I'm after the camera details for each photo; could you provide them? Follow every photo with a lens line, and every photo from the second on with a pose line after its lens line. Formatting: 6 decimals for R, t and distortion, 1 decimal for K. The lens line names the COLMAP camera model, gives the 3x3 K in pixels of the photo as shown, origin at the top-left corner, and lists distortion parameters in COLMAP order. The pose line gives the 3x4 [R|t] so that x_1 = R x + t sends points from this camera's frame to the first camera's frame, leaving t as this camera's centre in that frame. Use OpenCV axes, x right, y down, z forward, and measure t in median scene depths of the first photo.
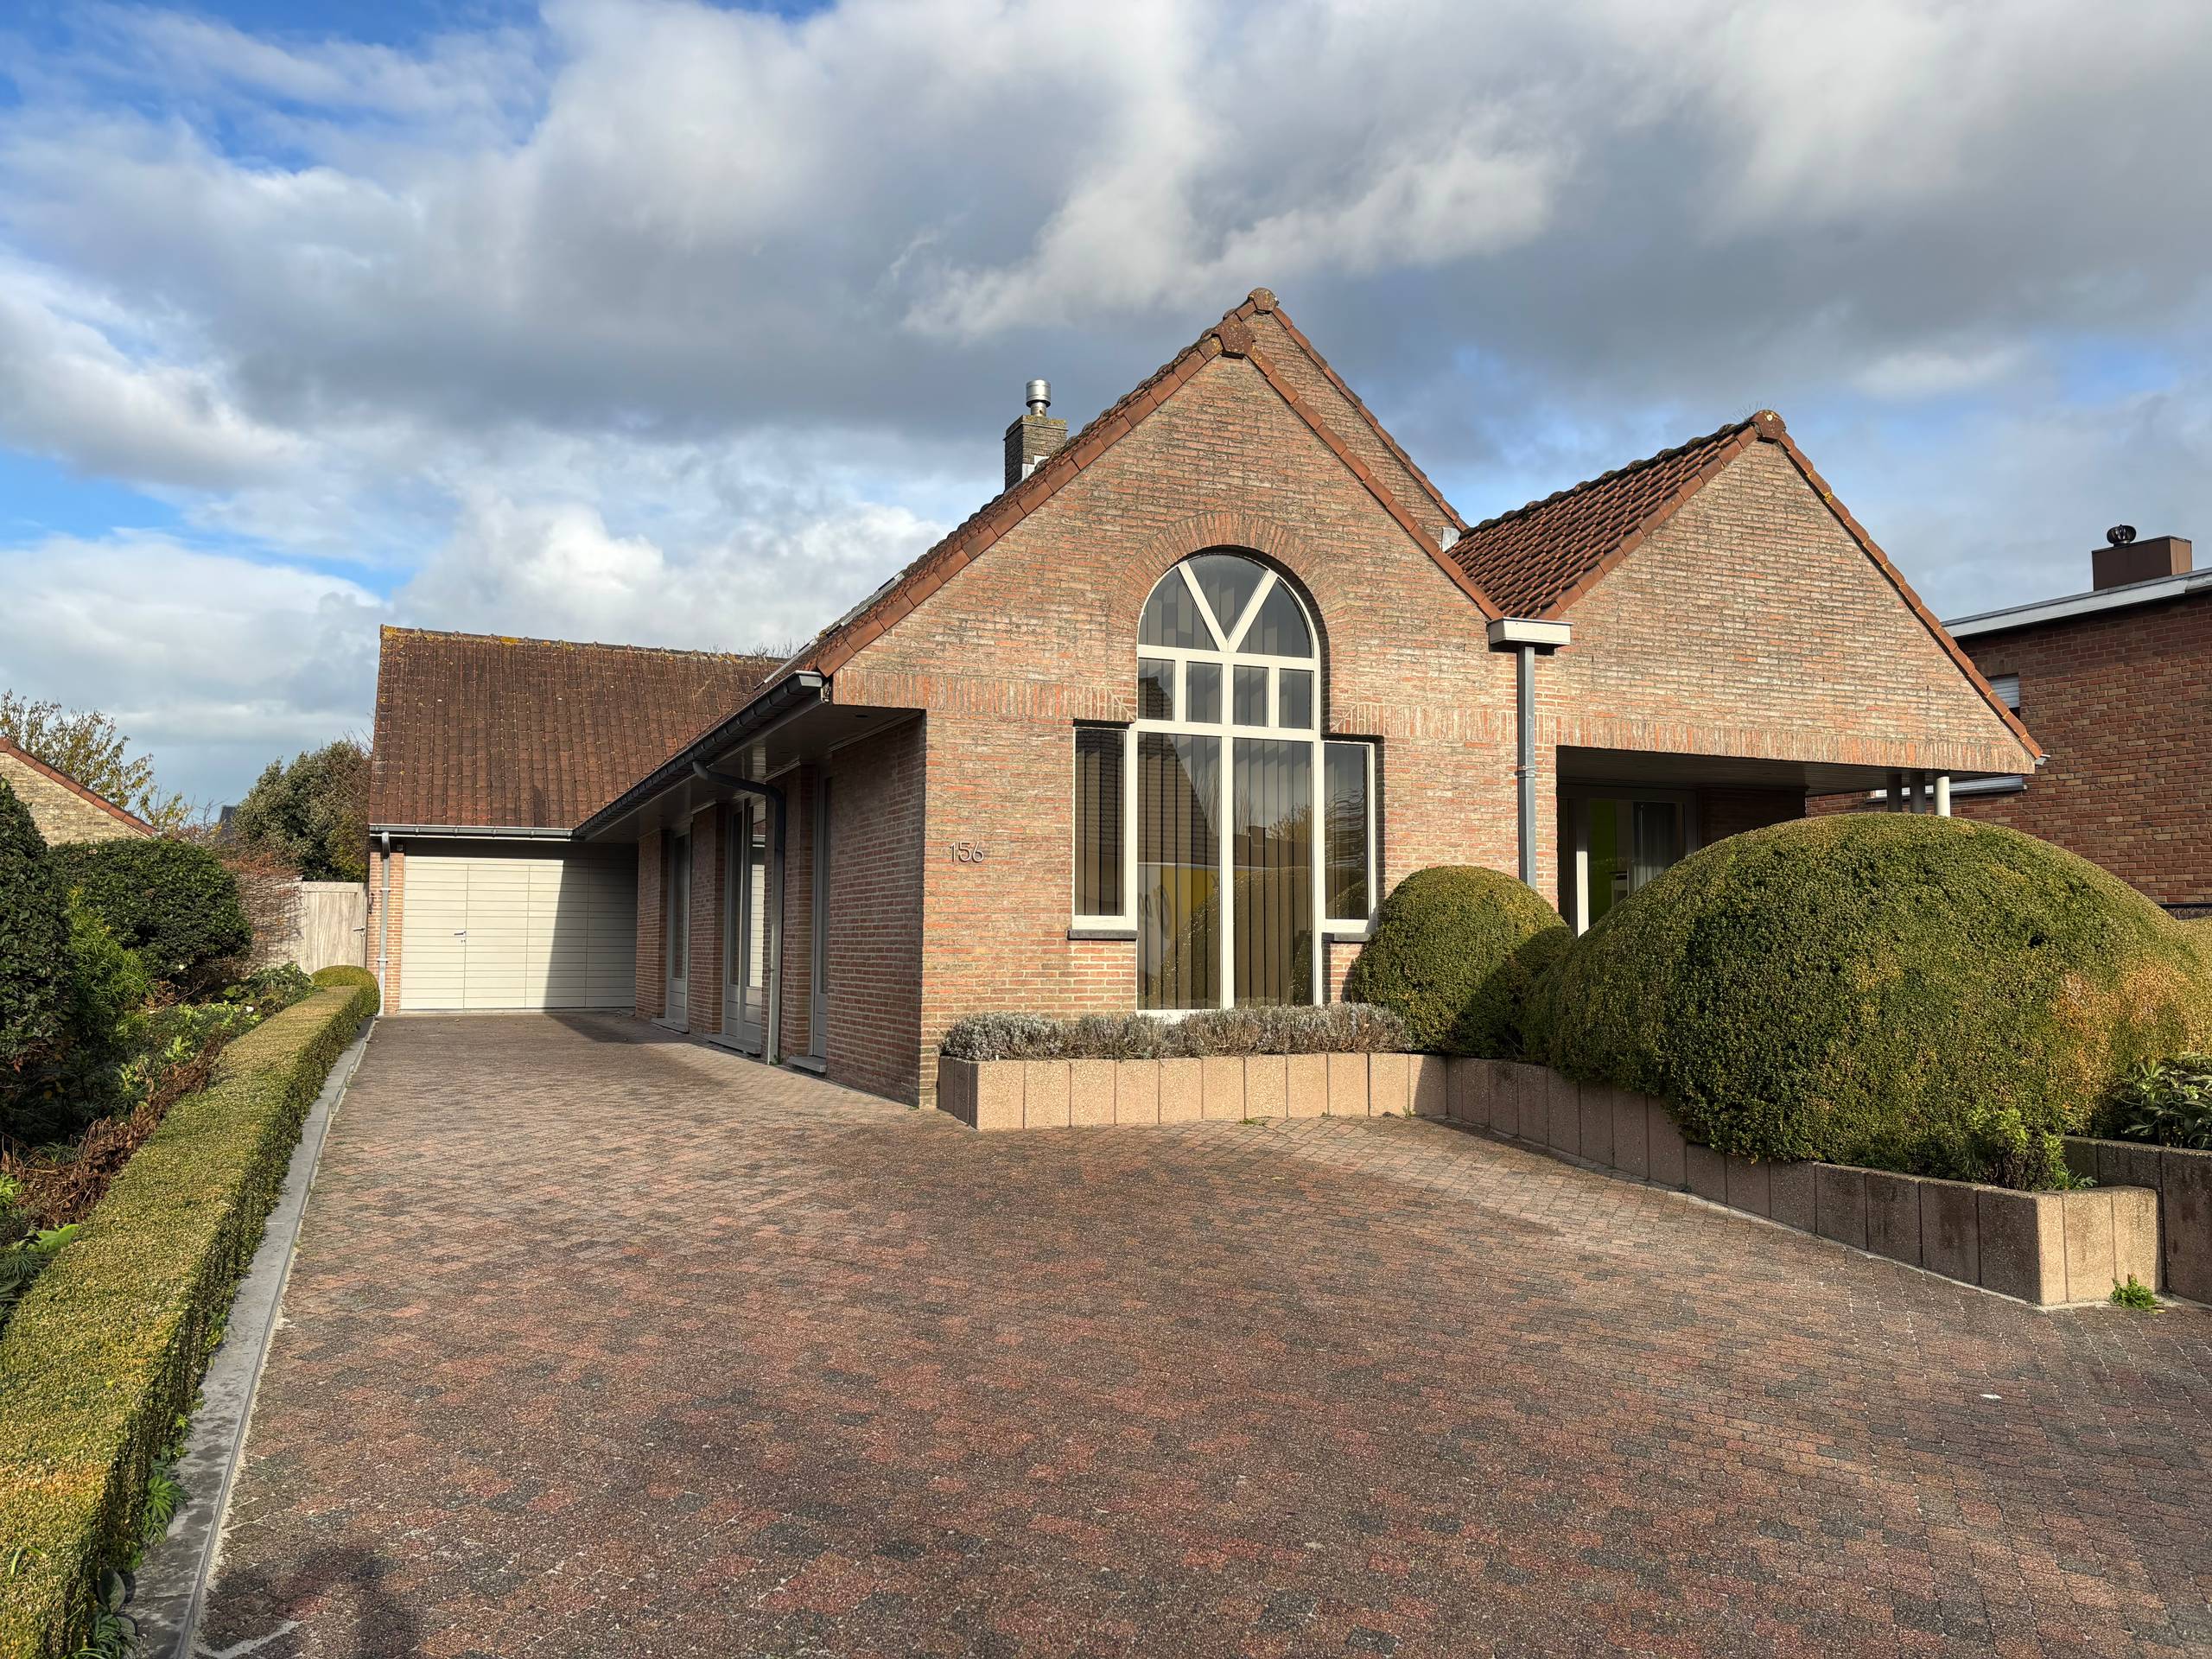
lens RADIAL K [[1660.5, 0, 1099.7], [0, 1660.5, 833.6], [0, 0, 1]] dist [0.048367, -0.030903]
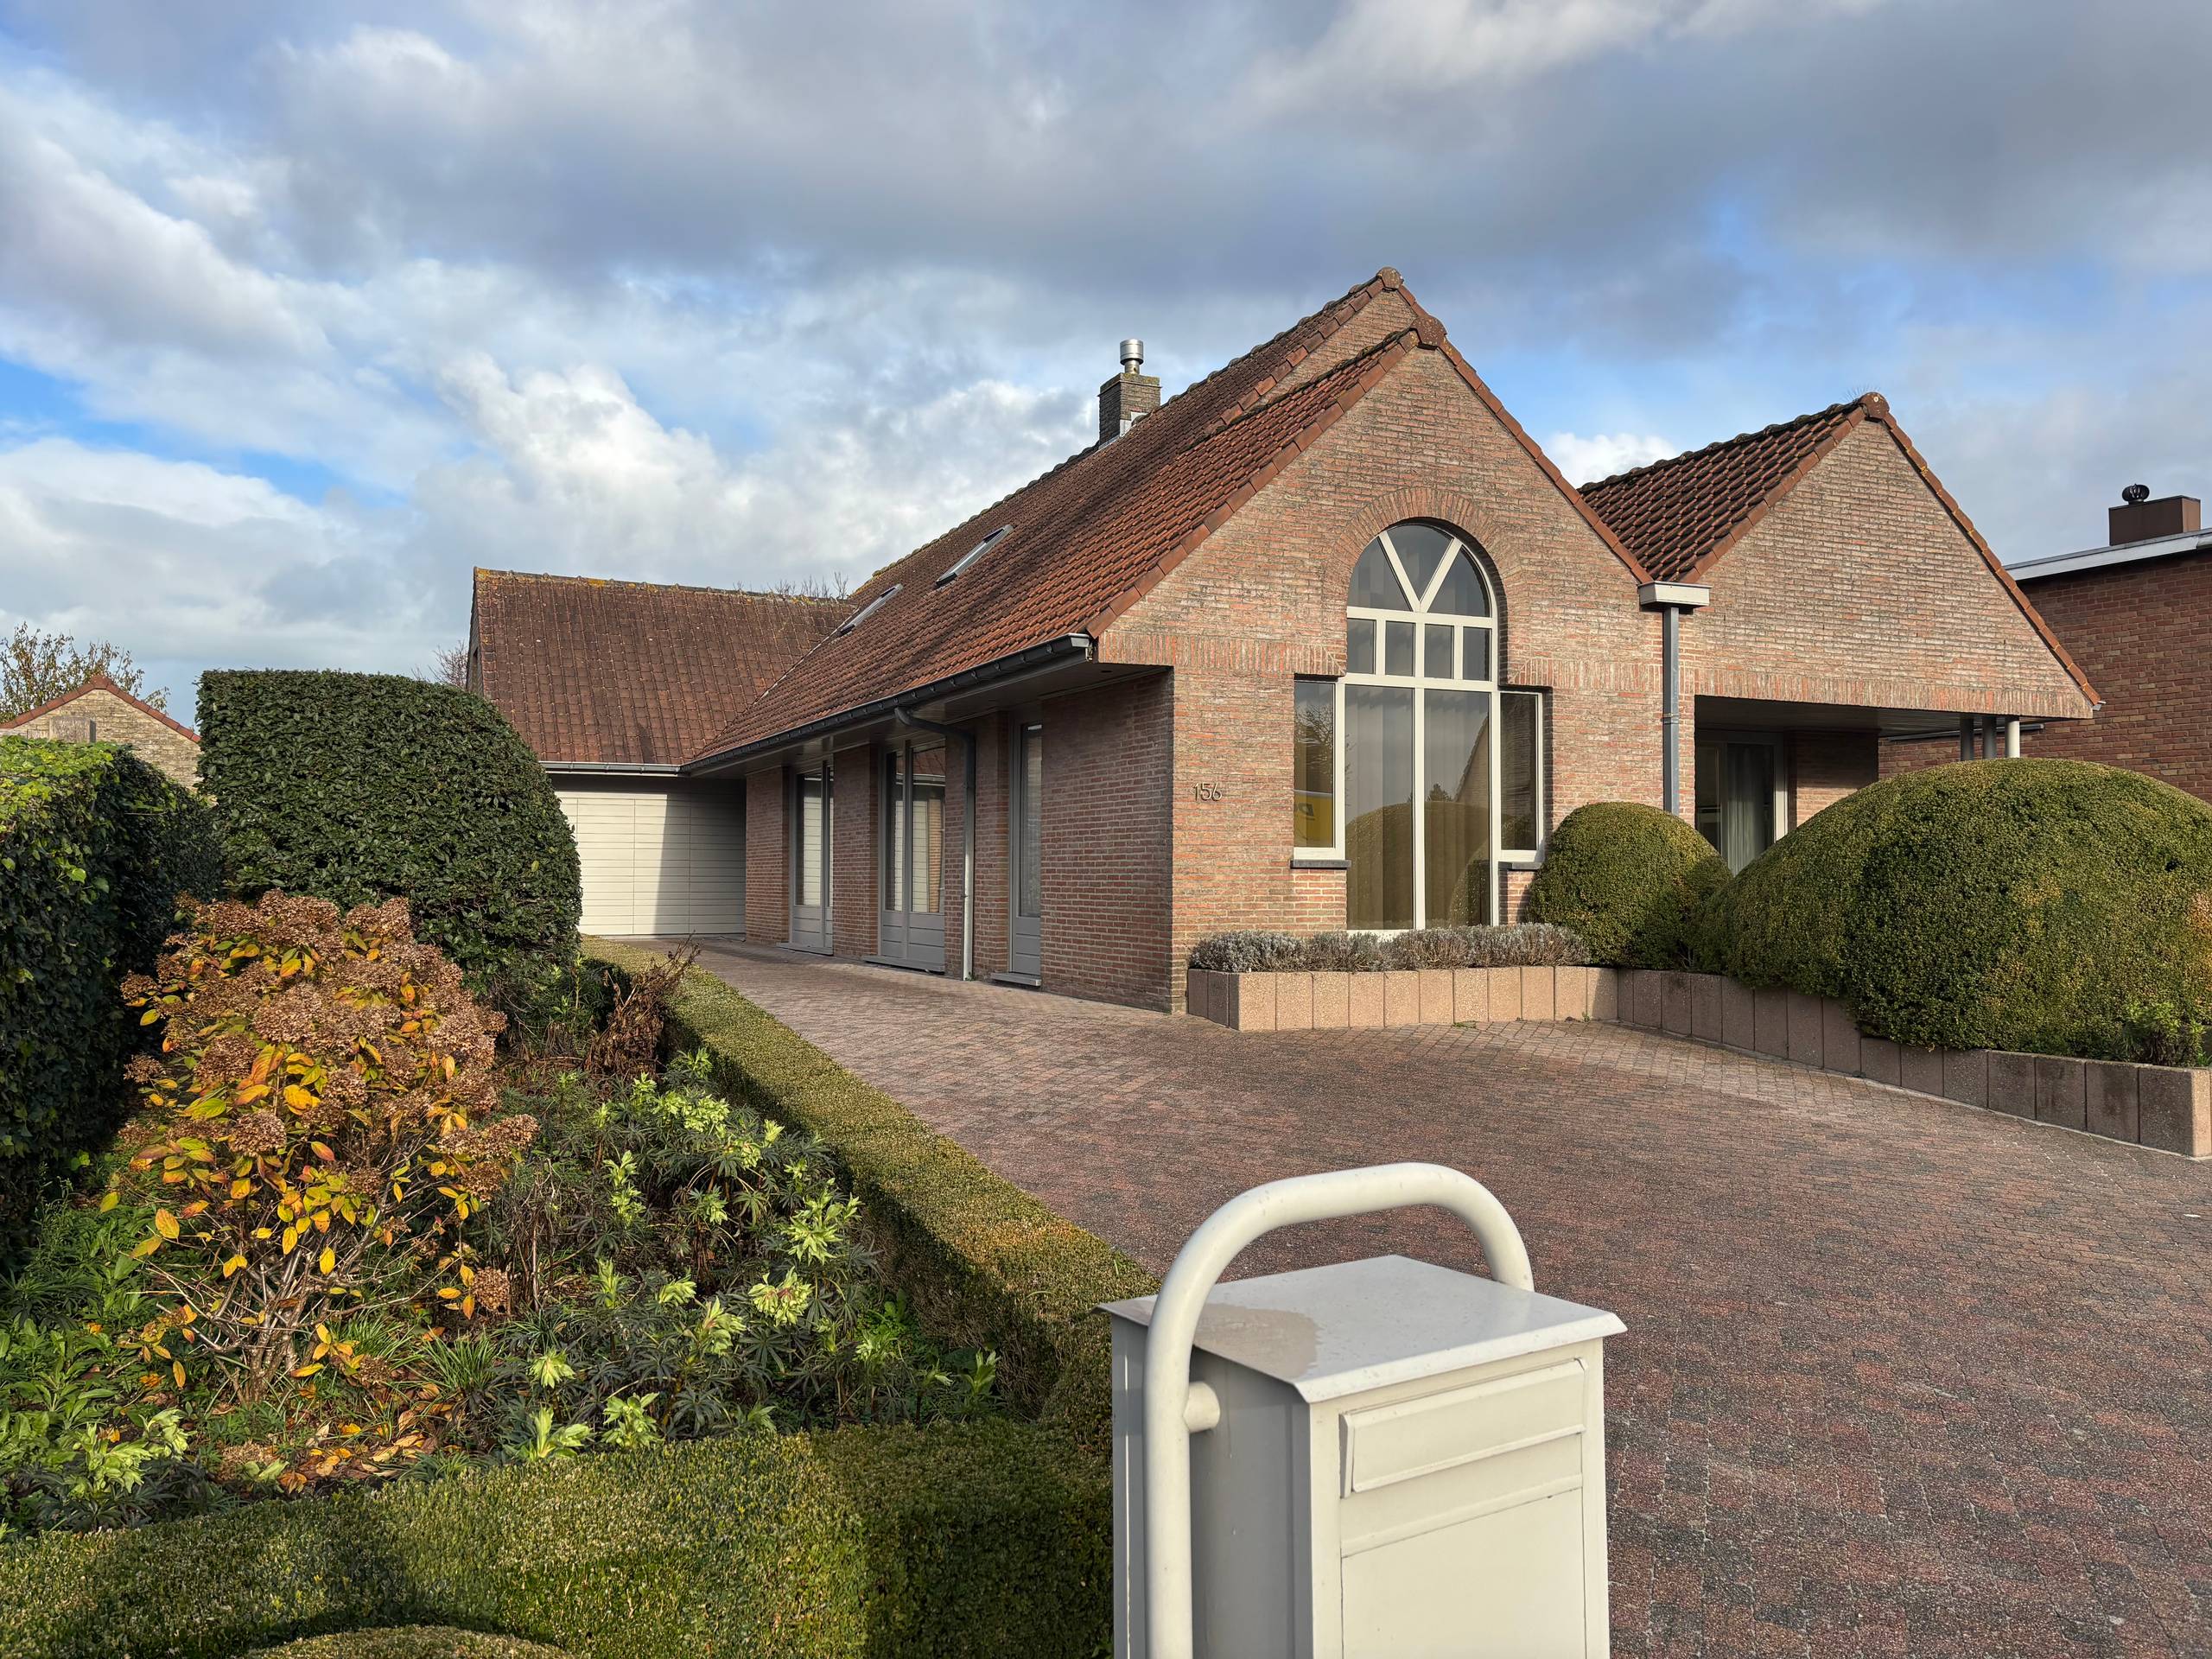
lens RADIAL K [[1660.5, 0, 1108.1], [0, 1660.5, 836.6], [0, 0, 1]] dist [0.048367, -0.030903]
pose [[0.999301, -0.001621, 0.037337, -0.177764], [0.000000, 0.999059, 0.043364, -0.006831], [-0.037373, -0.043333, 0.998361, -0.126451]]
